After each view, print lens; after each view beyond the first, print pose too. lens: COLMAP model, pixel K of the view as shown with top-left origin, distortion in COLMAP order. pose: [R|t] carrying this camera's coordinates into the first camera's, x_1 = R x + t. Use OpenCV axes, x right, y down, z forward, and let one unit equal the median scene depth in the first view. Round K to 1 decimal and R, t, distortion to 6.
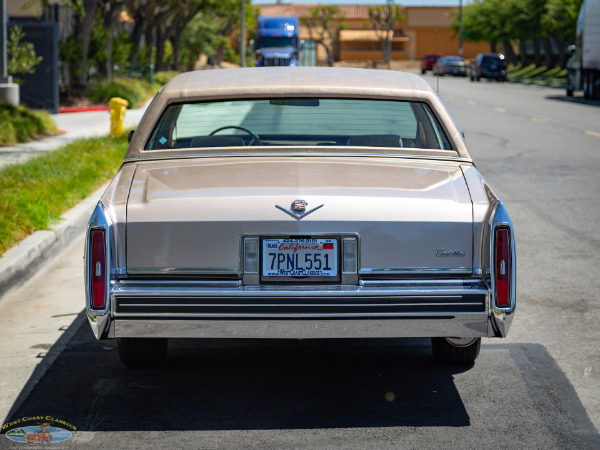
lens RADIAL K [[2056.0, 0, 300.0], [0, 2056.0, 225.0], [0, 0, 1]] dist [0.127412, -0.569068]
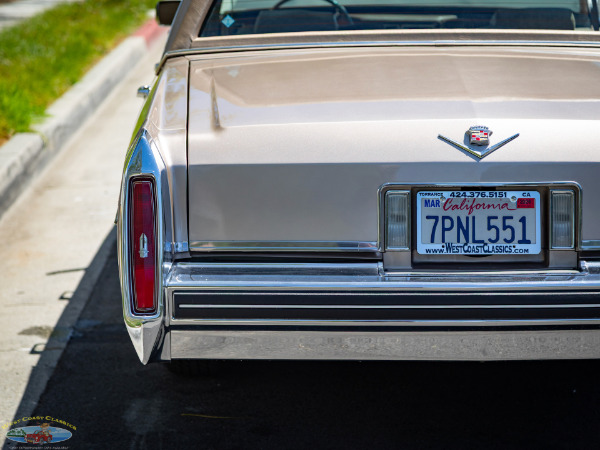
lens RADIAL K [[2056.0, 0, 300.0], [0, 2056.0, 225.0], [0, 0, 1]] dist [0.127412, -0.569068]
pose [[0.999789, -0.003721, 0.020218, -0.063419], [0.002274, 0.997465, 0.071123, -0.025955], [-0.020431, -0.071062, 0.997263, 0.400083]]
